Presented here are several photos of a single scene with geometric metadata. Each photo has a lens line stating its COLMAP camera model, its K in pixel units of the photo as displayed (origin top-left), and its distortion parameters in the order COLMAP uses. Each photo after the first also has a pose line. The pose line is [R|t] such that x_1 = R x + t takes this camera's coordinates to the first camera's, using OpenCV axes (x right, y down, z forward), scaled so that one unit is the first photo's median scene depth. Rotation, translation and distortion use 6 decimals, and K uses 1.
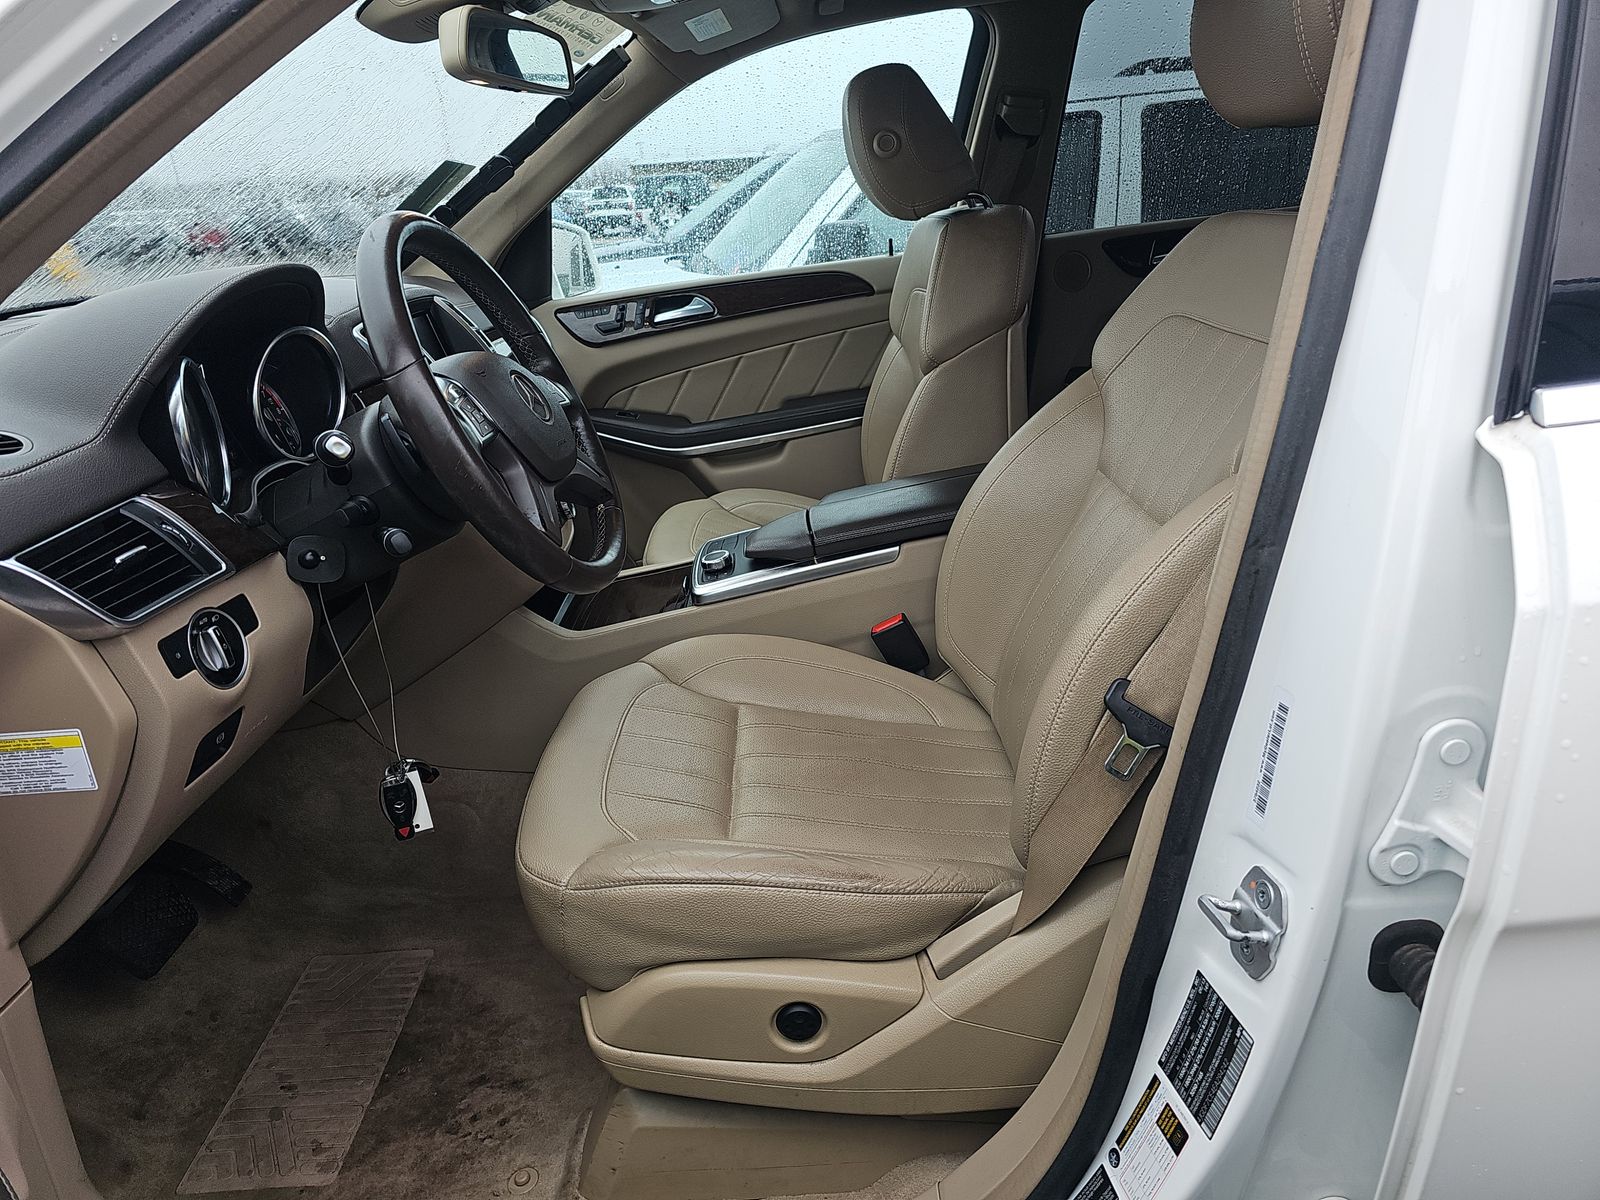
lens RADIAL K [[1073.3, 0, 806.9], [0, 1073.3, 600.6], [0, 0, 1]] dist [0.037125, -0.016772]
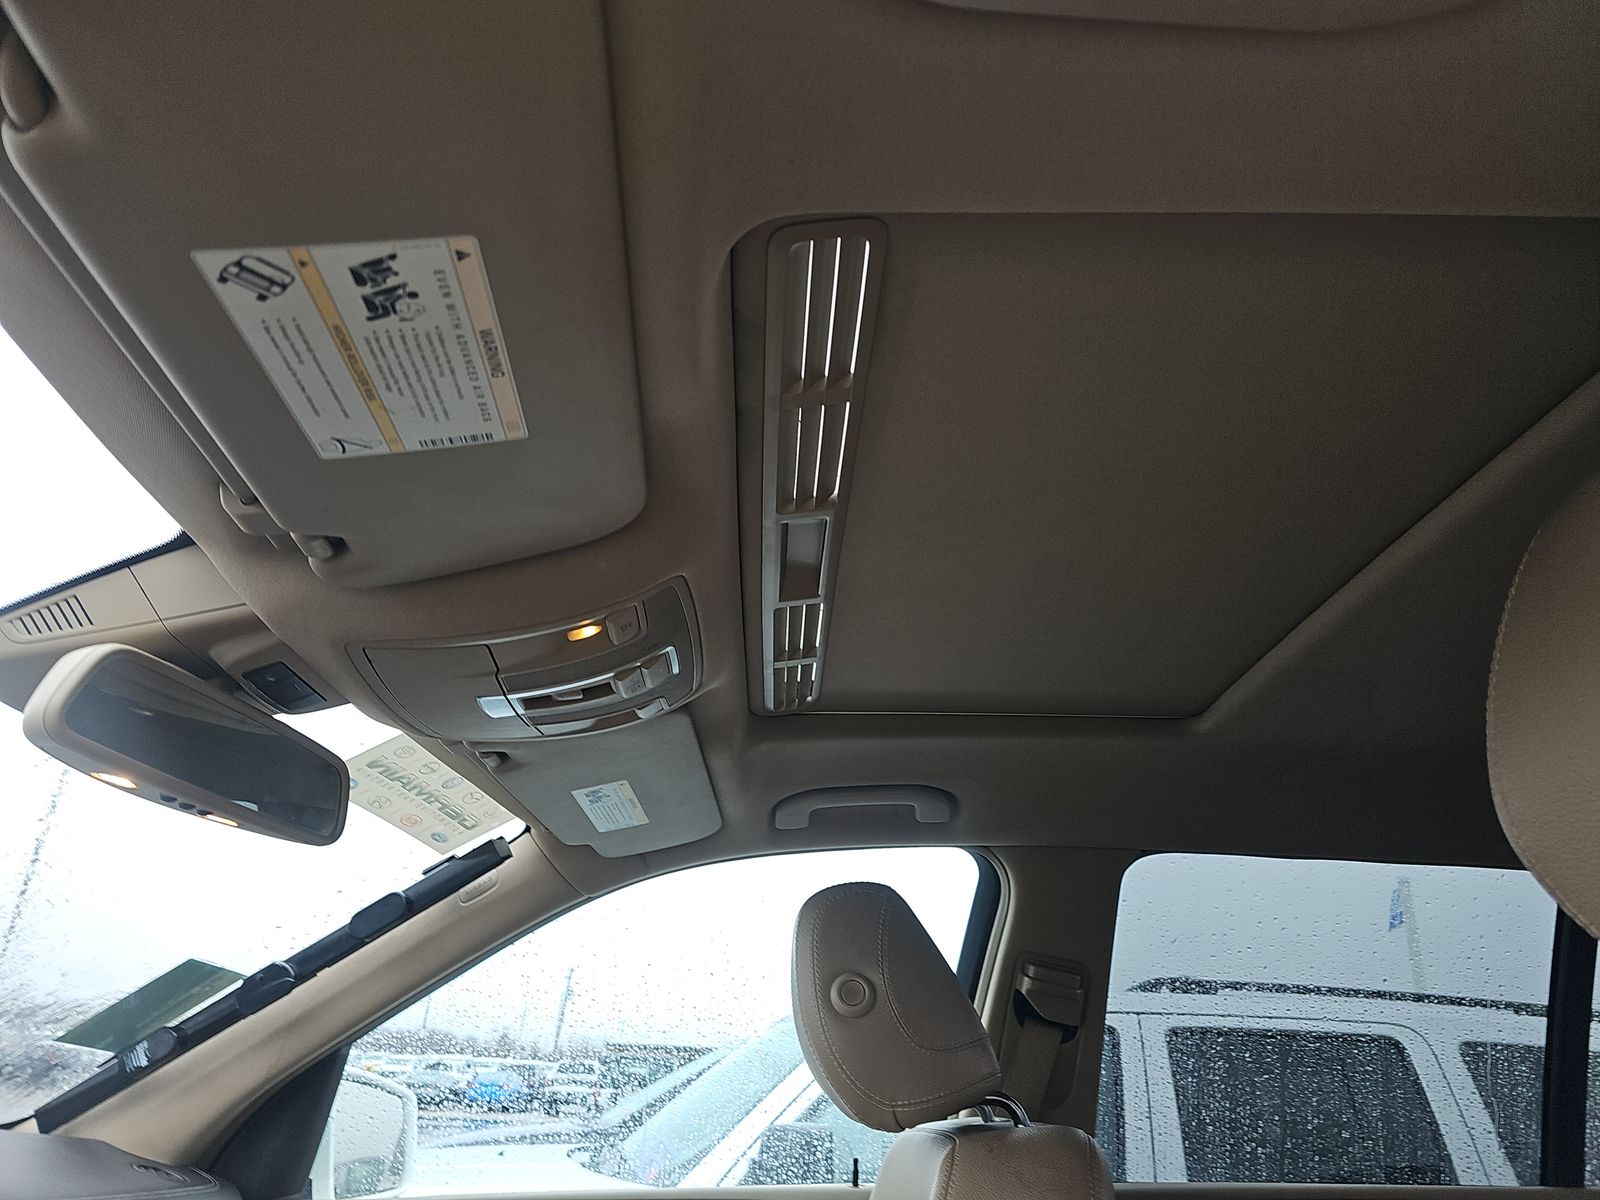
lens RADIAL K [[1073.3, 0, 808.6], [0, 1073.3, 599.7], [0, 0, 1]] dist [0.037125, -0.016772]
pose [[0.994010, 0.106478, -0.024610, 0.033253], [-0.092410, 0.698709, -0.709412, -0.118585], [-0.058341, 0.707437, 0.704364, 0.340981]]
